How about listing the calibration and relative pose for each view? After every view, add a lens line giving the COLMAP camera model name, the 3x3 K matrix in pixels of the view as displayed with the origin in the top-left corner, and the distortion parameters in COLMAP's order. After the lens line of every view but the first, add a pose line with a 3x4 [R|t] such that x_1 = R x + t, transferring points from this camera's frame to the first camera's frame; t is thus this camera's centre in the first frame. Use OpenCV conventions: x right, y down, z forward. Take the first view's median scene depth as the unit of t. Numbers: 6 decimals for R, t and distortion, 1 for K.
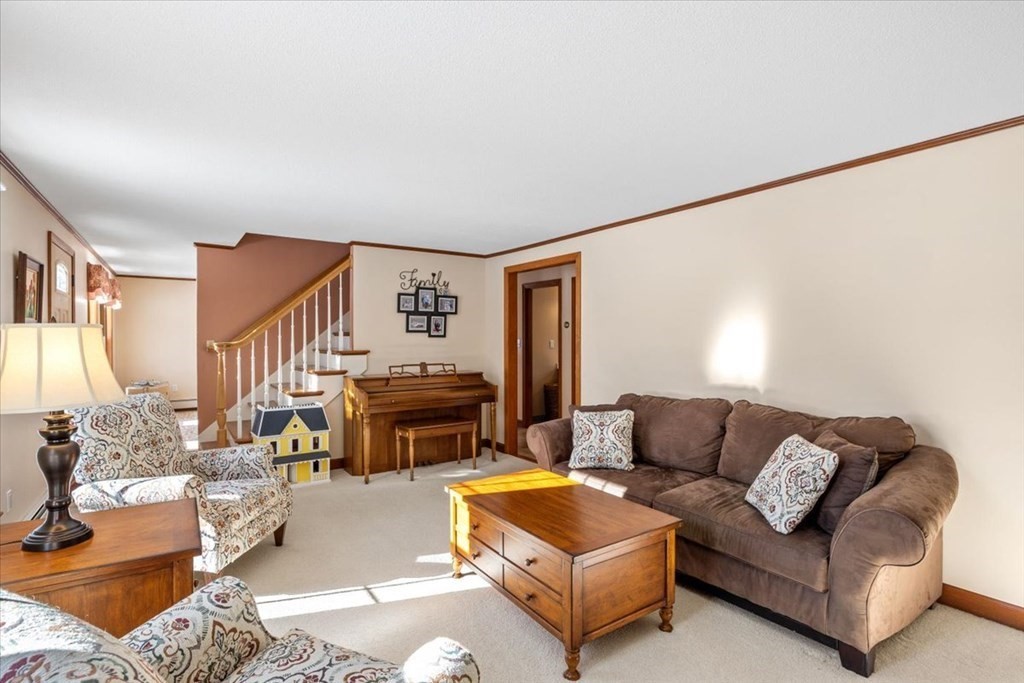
lens RADIAL K [[501.1, 0, 519.2], [0, 501.1, 338.5], [0, 0, 1]] dist [-0.012801, 0.001778]
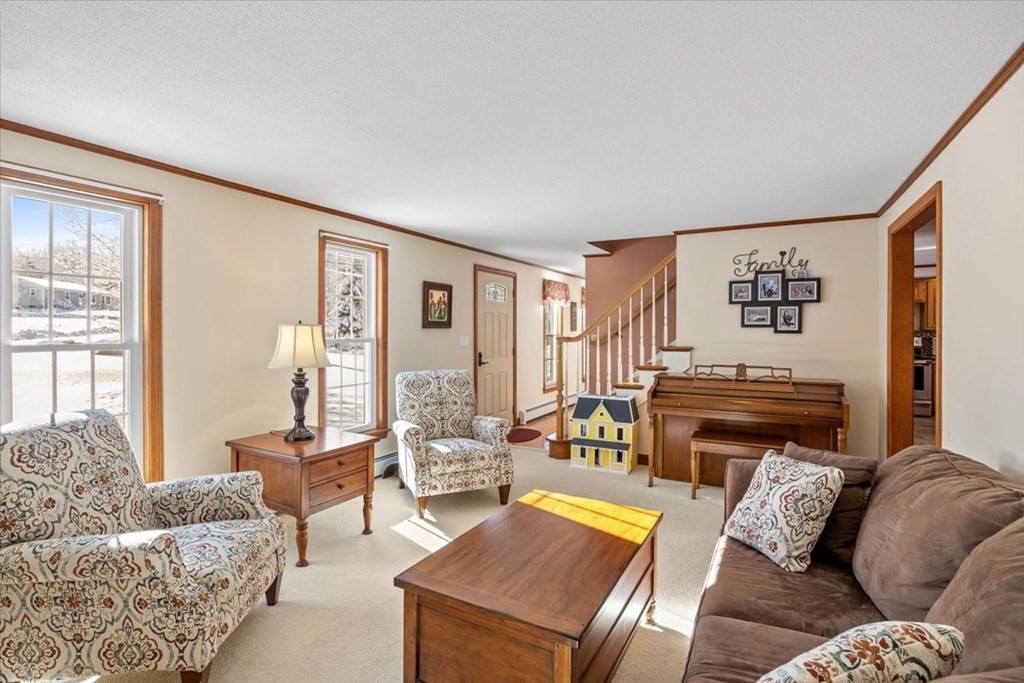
lens RADIAL K [[501.1, 0, 514.4], [0, 501.1, 331.0], [0, 0, 1]] dist [-0.012801, 0.001778]
pose [[0.426487, 0.001963, -0.904491, 0.388912], [-0.007960, 0.999967, -0.001583, -0.001598], [0.904459, 0.007874, 0.426489, 0.314135]]
